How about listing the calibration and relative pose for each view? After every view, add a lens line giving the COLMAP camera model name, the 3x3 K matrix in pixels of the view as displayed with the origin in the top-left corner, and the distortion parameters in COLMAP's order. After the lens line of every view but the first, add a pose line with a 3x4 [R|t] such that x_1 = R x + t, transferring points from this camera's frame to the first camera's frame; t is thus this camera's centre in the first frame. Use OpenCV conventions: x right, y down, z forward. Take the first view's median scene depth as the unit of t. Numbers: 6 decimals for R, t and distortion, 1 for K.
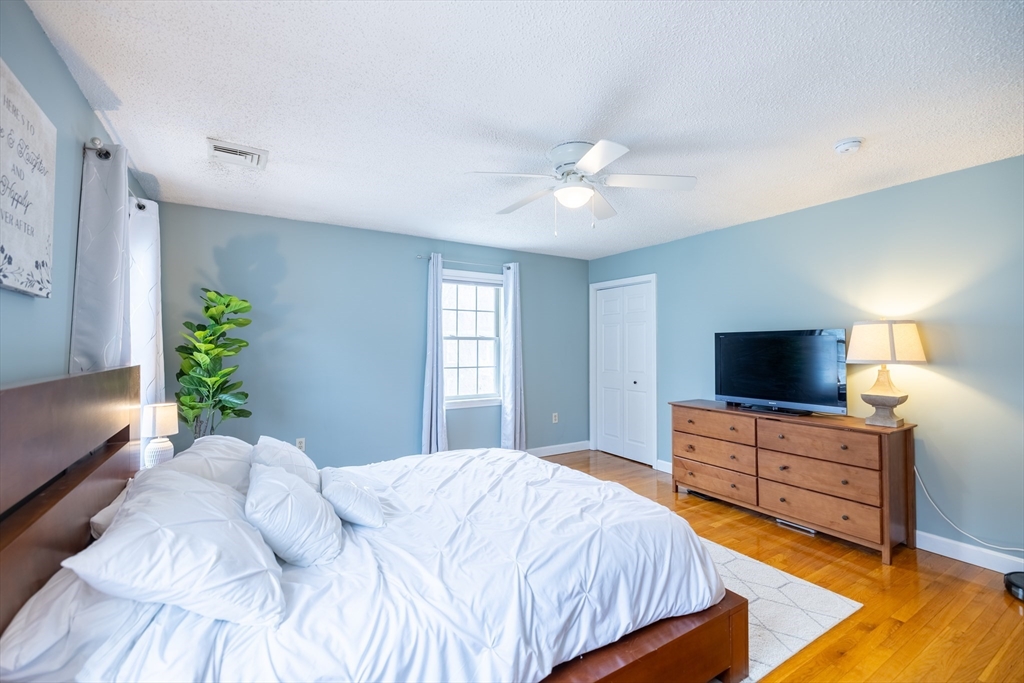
lens RADIAL K [[443.2, 0, 512.1], [0, 443.2, 338.6], [0, 0, 1]] dist [0.001700, -0.000155]
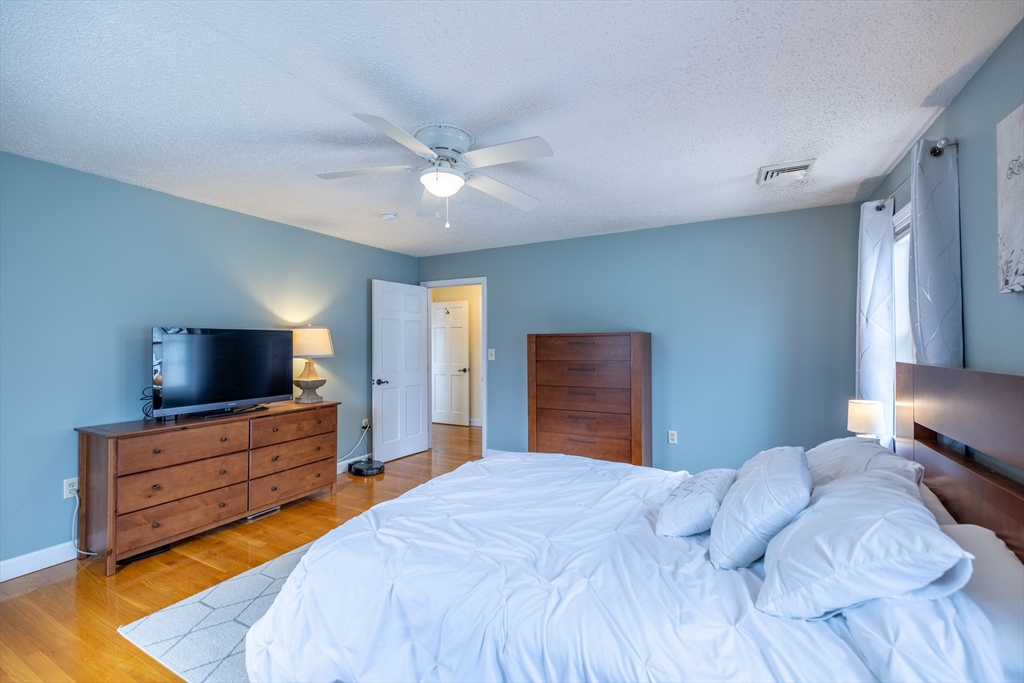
lens RADIAL K [[443.2, 0, 509.7], [0, 443.2, 344.8], [0, 0, 1]] dist [0.001700, -0.000155]
pose [[-0.526438, 0.002066, 0.850211, -0.580665], [-0.015175, 0.999815, -0.011826, 0.019772], [-0.850078, -0.019128, -0.526309, 1.052153]]
